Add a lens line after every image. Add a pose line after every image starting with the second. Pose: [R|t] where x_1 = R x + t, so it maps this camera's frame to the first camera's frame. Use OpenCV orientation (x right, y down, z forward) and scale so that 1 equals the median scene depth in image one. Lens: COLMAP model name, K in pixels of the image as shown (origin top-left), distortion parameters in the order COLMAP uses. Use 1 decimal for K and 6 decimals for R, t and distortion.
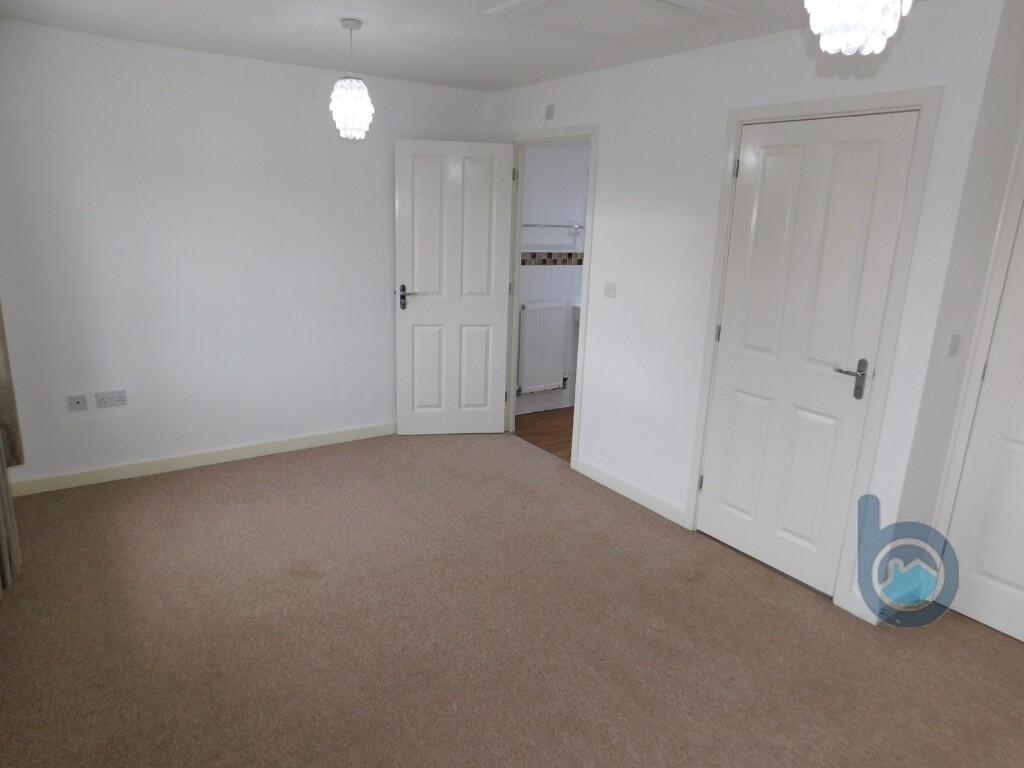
lens RADIAL K [[684.6, 0, 512.0], [0, 684.6, 384.0], [0, 0, 1]] dist [-0.007410, -0.001029]
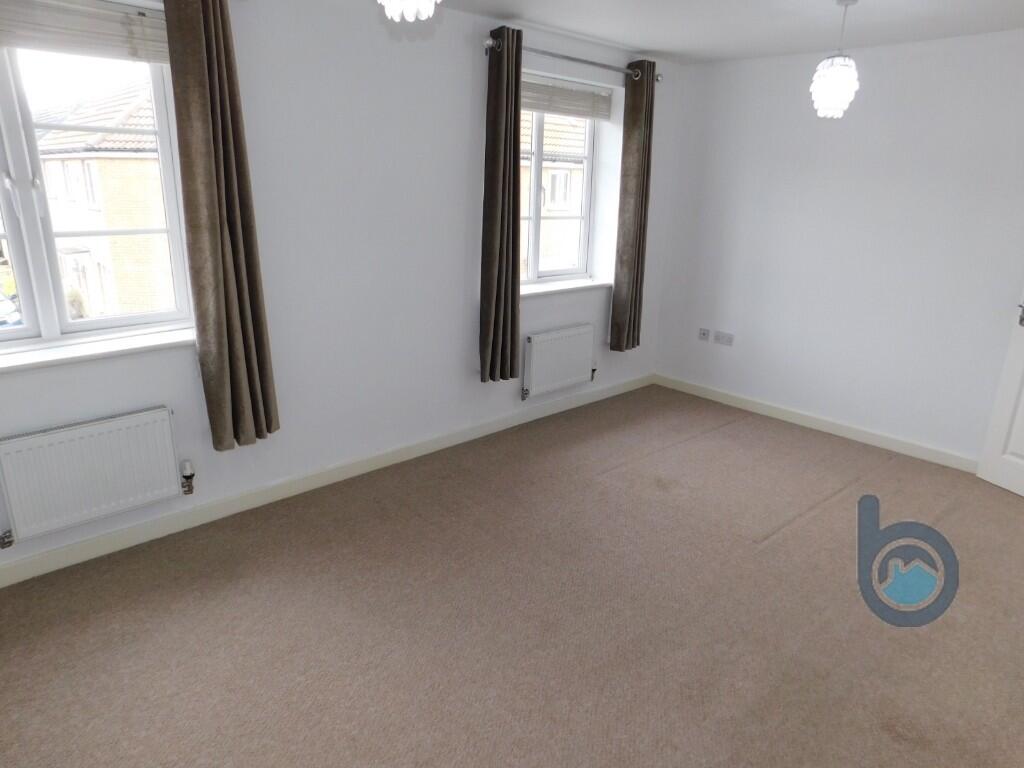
lens RADIAL K [[676.5, 0, 512.0], [0, 676.5, 384.0], [0, 0, 1]] dist [0.002949, 0.001692]
pose [[0.193115, 0.270663, -0.943105, 0.719802], [-0.278044, 0.936894, 0.211947, -0.072311], [0.940956, 0.221295, 0.256185, 0.391248]]
